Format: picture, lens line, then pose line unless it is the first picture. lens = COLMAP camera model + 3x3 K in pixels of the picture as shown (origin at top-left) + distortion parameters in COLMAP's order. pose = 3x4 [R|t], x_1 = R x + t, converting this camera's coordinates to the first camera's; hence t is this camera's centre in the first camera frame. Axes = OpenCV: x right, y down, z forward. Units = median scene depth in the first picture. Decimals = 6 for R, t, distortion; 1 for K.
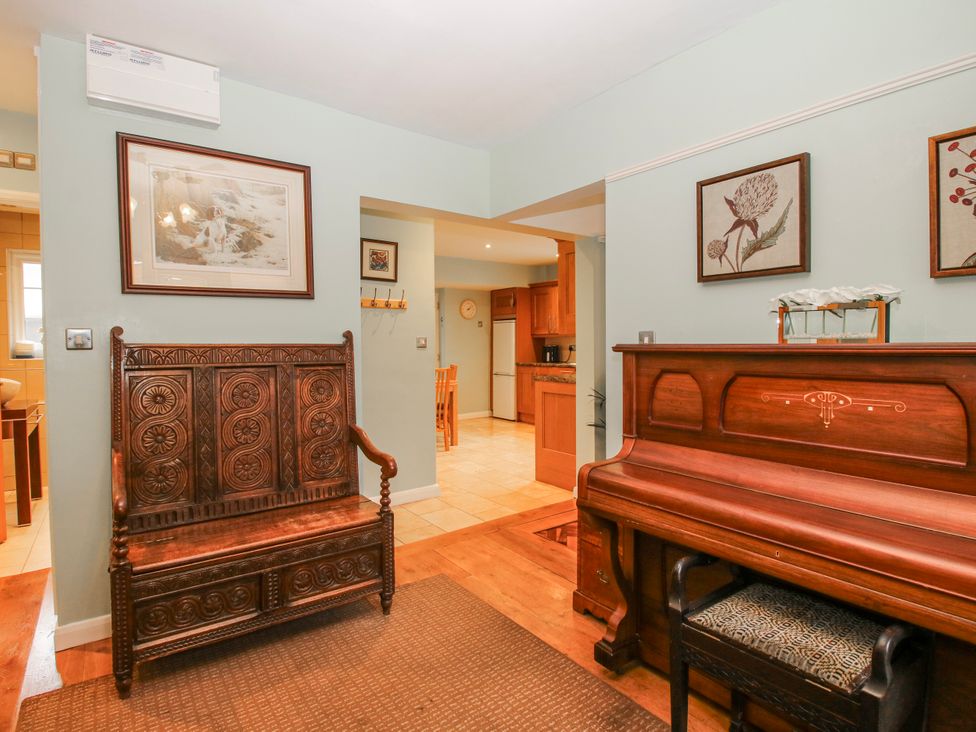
lens RADIAL K [[509.5, 0, 487.3], [0, 509.5, 355.9], [0, 0, 1]] dist [-0.005150, -0.010079]
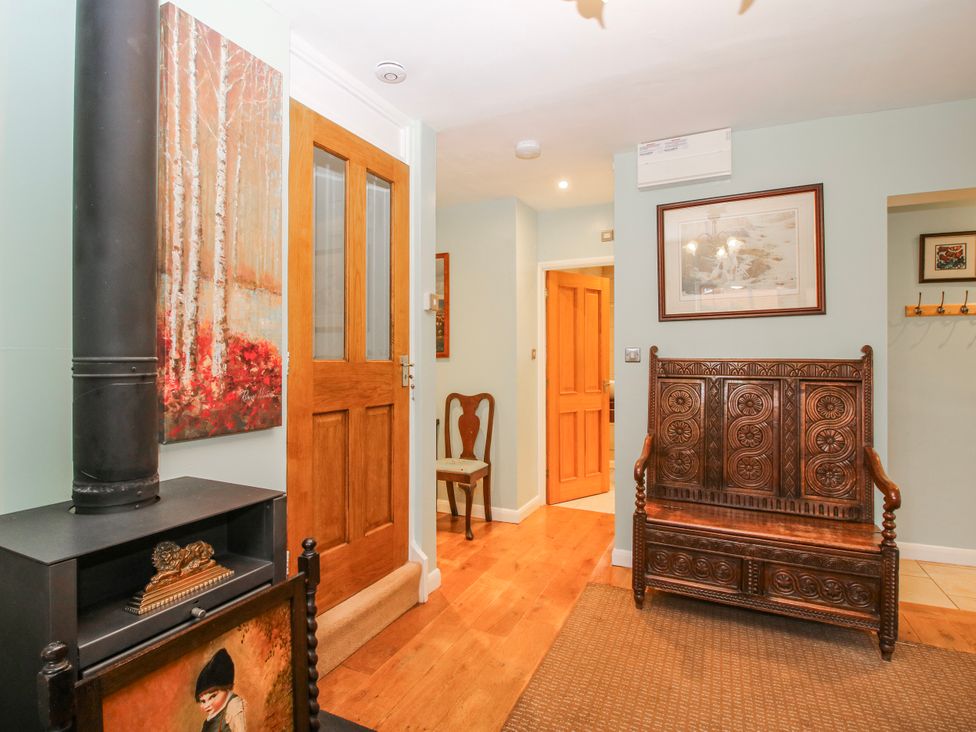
lens RADIAL K [[509.5, 0, 479.3], [0, 509.5, 356.1], [0, 0, 1]] dist [-0.005150, -0.010079]
pose [[0.468311, 0.001064, -0.883563, 0.230743], [-0.024034, 0.999645, -0.011534, -0.002367], [0.883237, 0.026637, 0.468170, -0.061933]]
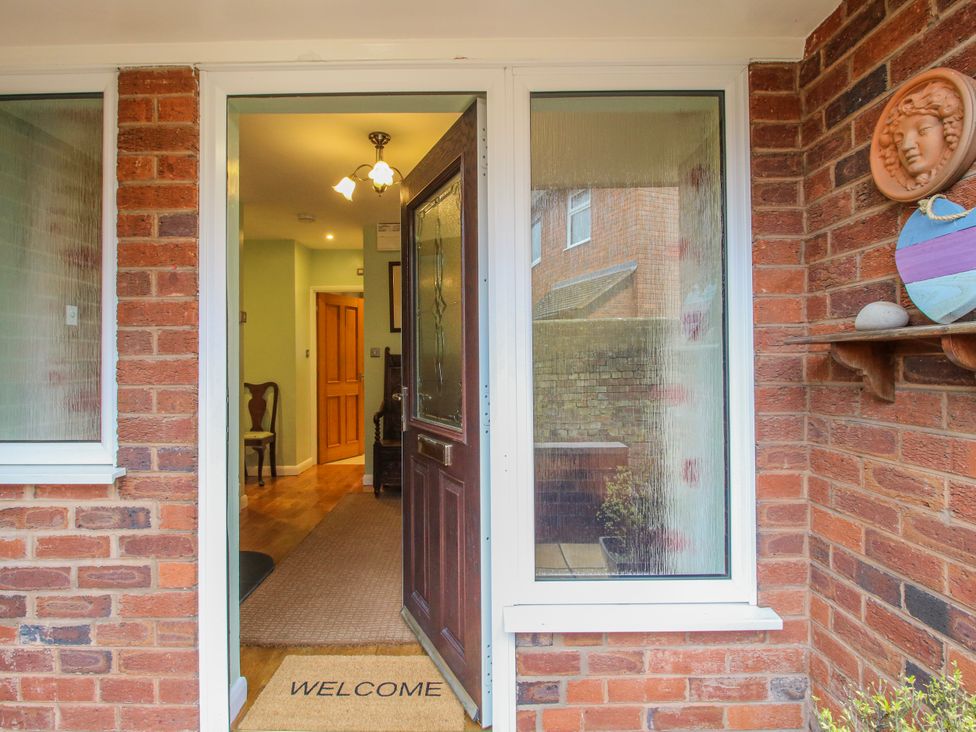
lens RADIAL K [[509.5, 0, 478.3], [0, 509.5, 362.3], [0, 0, 1]] dist [-0.005150, -0.010079]
pose [[0.807931, -0.002244, -0.589272, 0.791156], [-0.013796, 0.999647, -0.022722, 0.047333], [0.589115, 0.026487, 0.807615, -0.506564]]
